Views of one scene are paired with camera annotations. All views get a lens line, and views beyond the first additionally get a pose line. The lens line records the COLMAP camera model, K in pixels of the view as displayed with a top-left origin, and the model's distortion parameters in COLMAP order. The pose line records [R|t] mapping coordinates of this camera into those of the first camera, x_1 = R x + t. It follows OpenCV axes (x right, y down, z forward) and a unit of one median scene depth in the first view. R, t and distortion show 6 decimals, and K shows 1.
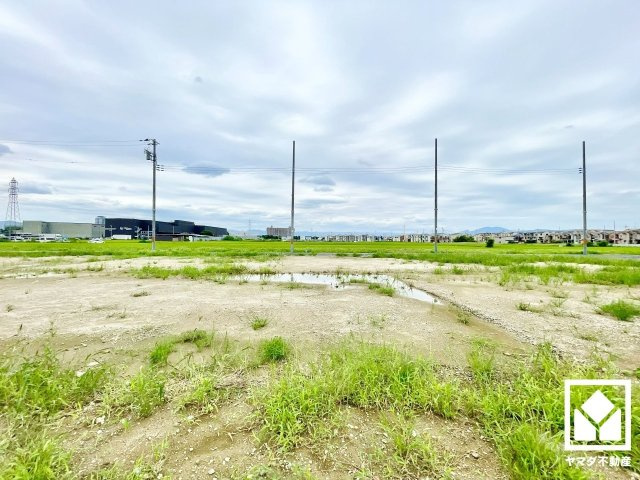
lens RADIAL K [[261.6, 0, 319.9], [0, 261.6, 240.3], [0, 0, 1]] dist [-0.001152, 0.000059]
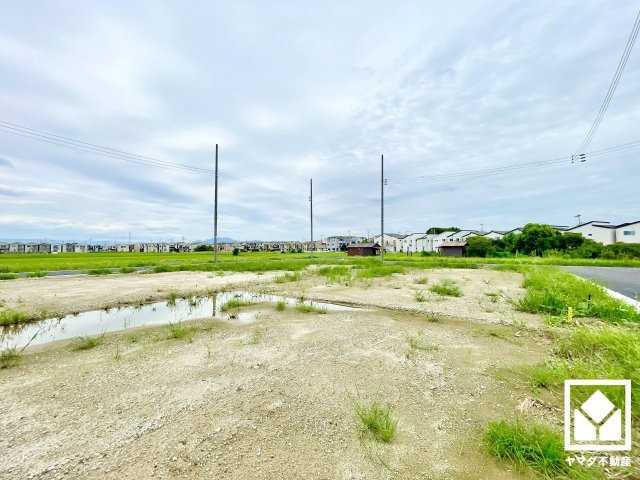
lens RADIAL K [[261.6, 0, 321.6], [0, 261.6, 236.6], [0, 0, 1]] dist [-0.001152, 0.000059]
pose [[0.581089, 0.031531, 0.813229, -0.031888], [0.009653, 0.998912, -0.045628, 0.000523], [-0.813783, 0.034364, 0.580152, 0.038716]]
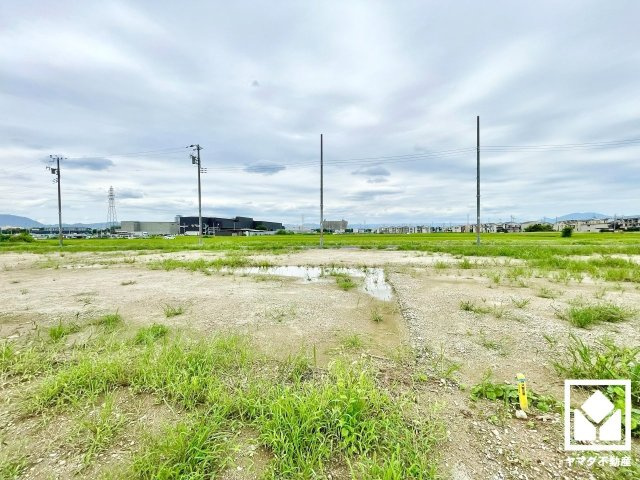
lens RADIAL K [[261.6, 0, 320.9], [0, 261.6, 238.1], [0, 0, 1]] dist [-0.001152, 0.000059]
pose [[0.978878, -0.014944, -0.203898, 0.028653], [0.018772, 0.999682, 0.016852, 0.000157], [0.203581, -0.020323, 0.978847, 0.002953]]
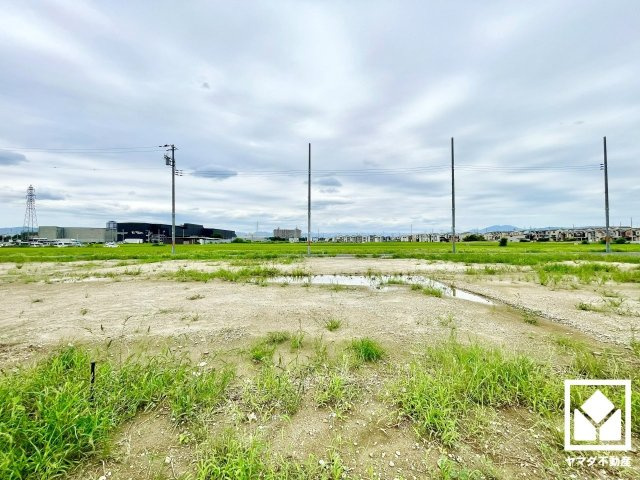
lens RADIAL K [[261.6, 0, 319.7], [0, 261.6, 232.1], [0, 0, 1]] dist [-0.001152, 0.000059]
pose [[0.999602, -0.014441, -0.024240, -0.012202], [0.013566, 0.999264, -0.035894, -0.000482], [0.024741, 0.035551, 0.999062, -0.001966]]
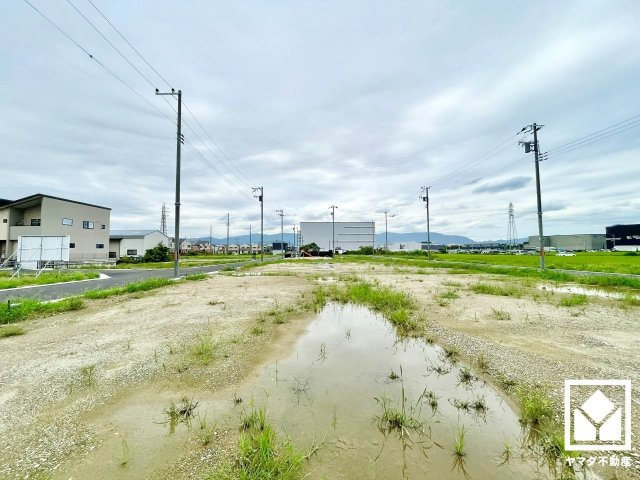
lens RADIAL K [[261.6, 0, 321.7], [0, 261.6, 236.4], [0, 0, 1]] dist [-0.001152, 0.000059]
pose [[0.012504, -0.067821, -0.997619, 0.033591], [0.005932, 0.997685, -0.067751, -0.000415], [0.999904, -0.005070, 0.012877, 0.103733]]
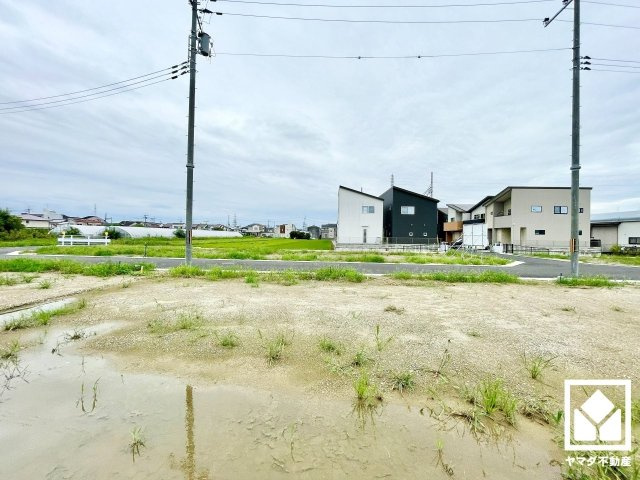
lens RADIAL K [[261.6, 0, 319.8], [0, 261.6, 241.5], [0, 0, 1]] dist [-0.001152, 0.000059]
pose [[-0.999178, -0.027155, 0.030089, -0.032087], [-0.026469, 0.999386, 0.022960, -0.001729], [-0.030694, 0.022145, -0.999283, 0.129426]]
